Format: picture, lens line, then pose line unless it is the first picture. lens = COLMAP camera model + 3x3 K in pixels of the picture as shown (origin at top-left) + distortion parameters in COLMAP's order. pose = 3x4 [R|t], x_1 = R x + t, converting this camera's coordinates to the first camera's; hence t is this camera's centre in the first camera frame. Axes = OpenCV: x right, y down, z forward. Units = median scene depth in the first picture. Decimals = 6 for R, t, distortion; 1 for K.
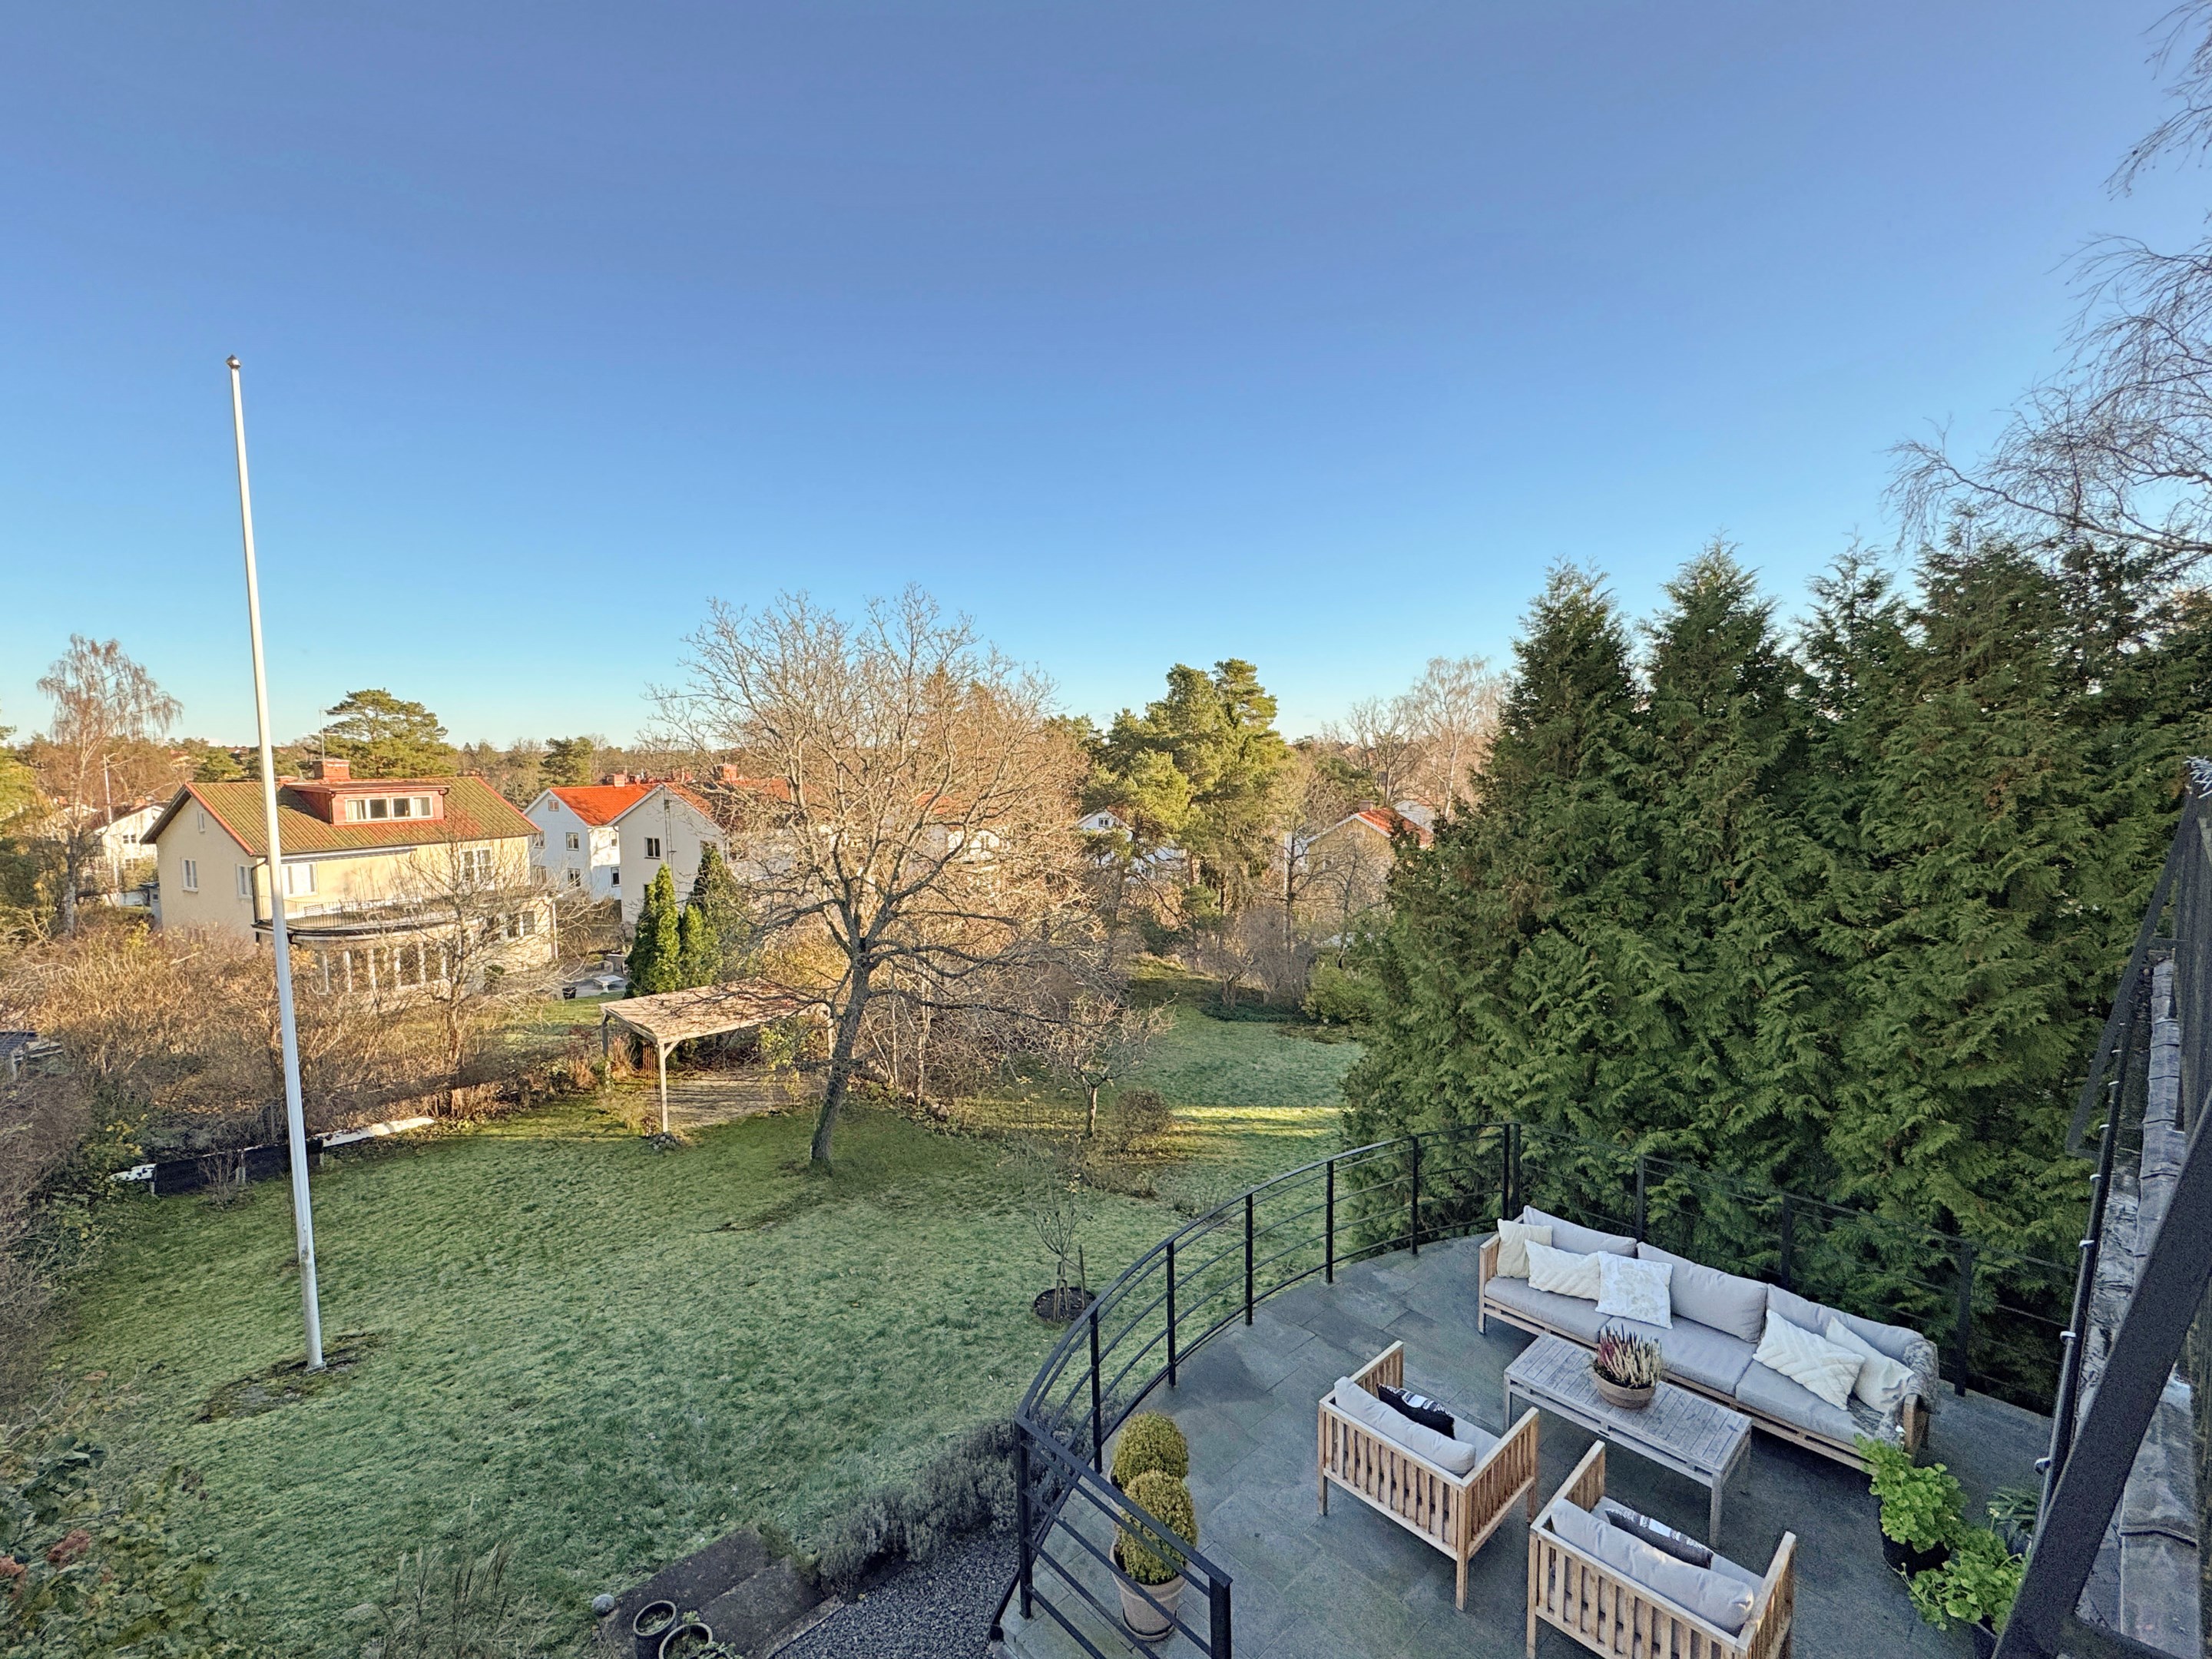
lens RADIAL K [[967.2, 0, 1102.5], [0, 967.2, 830.4], [0, 0, 1]] dist [0.001223, -0.000041]
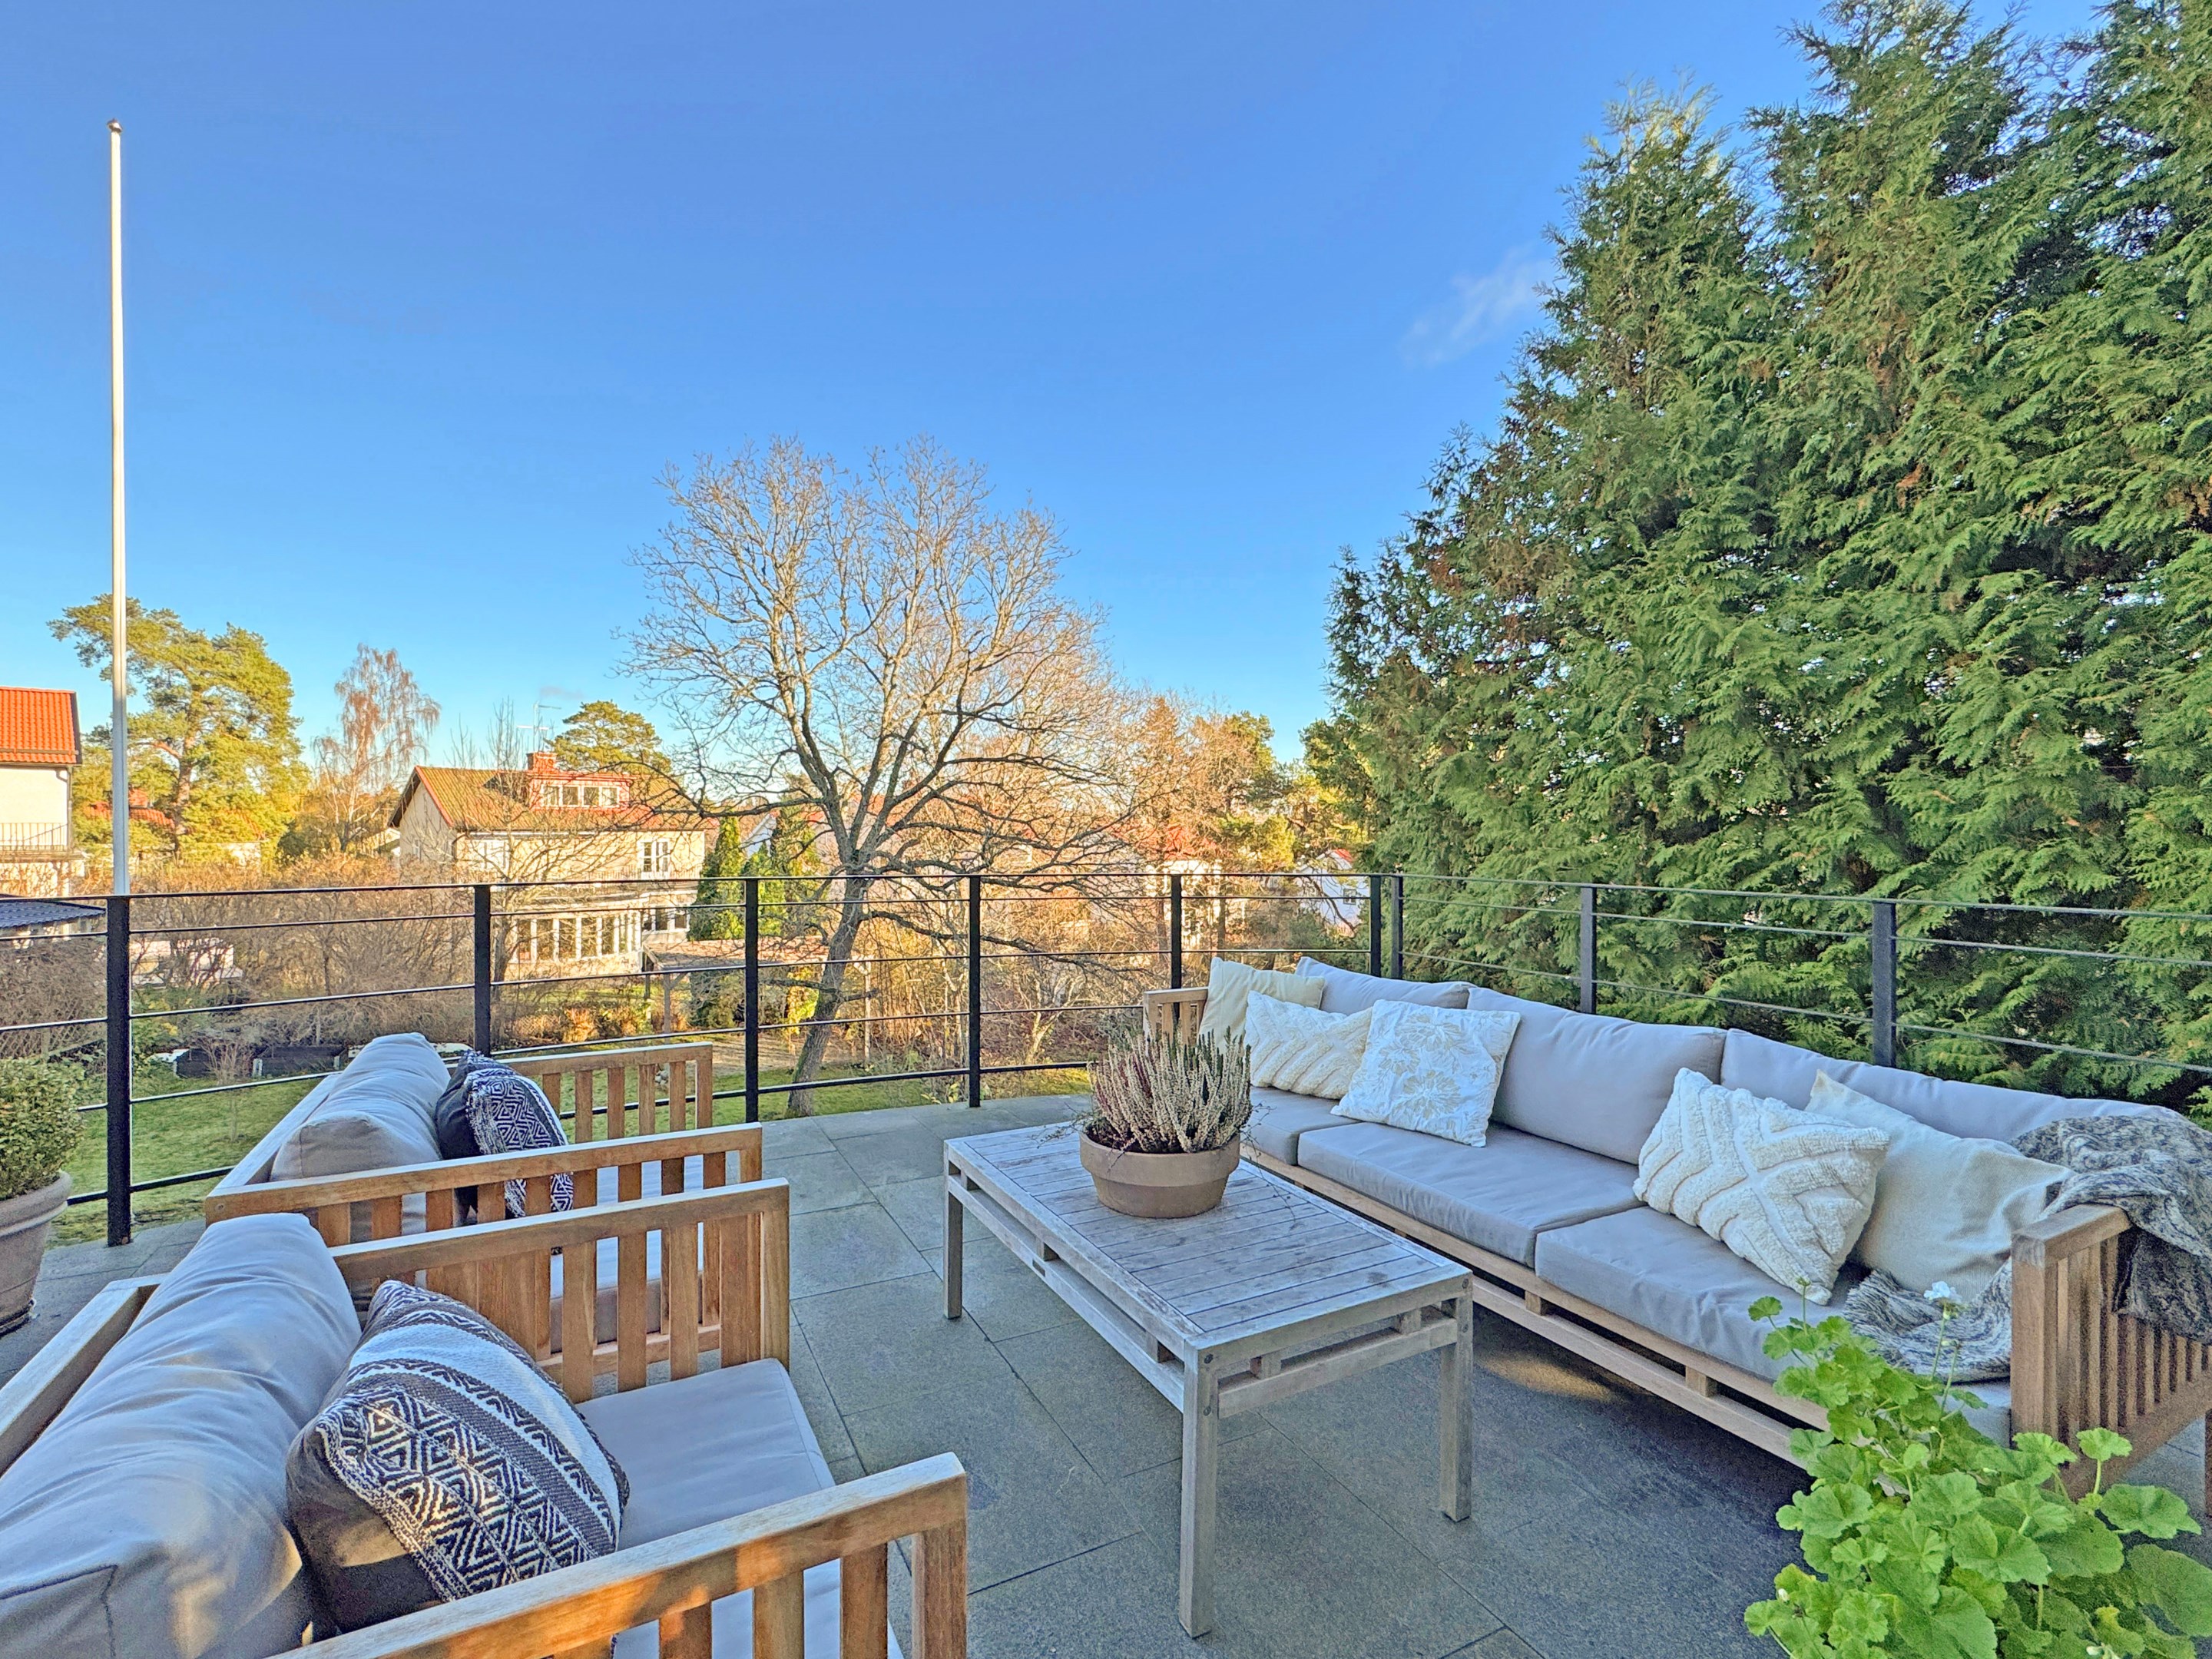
lens RADIAL K [[1021.0, 0, 1106.0], [0, 1021.0, 829.5], [0, 0, 1]] dist [-0.001126, -0.000421]
pose [[0.966232, 0.014836, -0.257244, 0.289382], [-0.033961, 0.996964, -0.070063, 0.222611], [0.255424, 0.076434, 0.963803, 0.287863]]
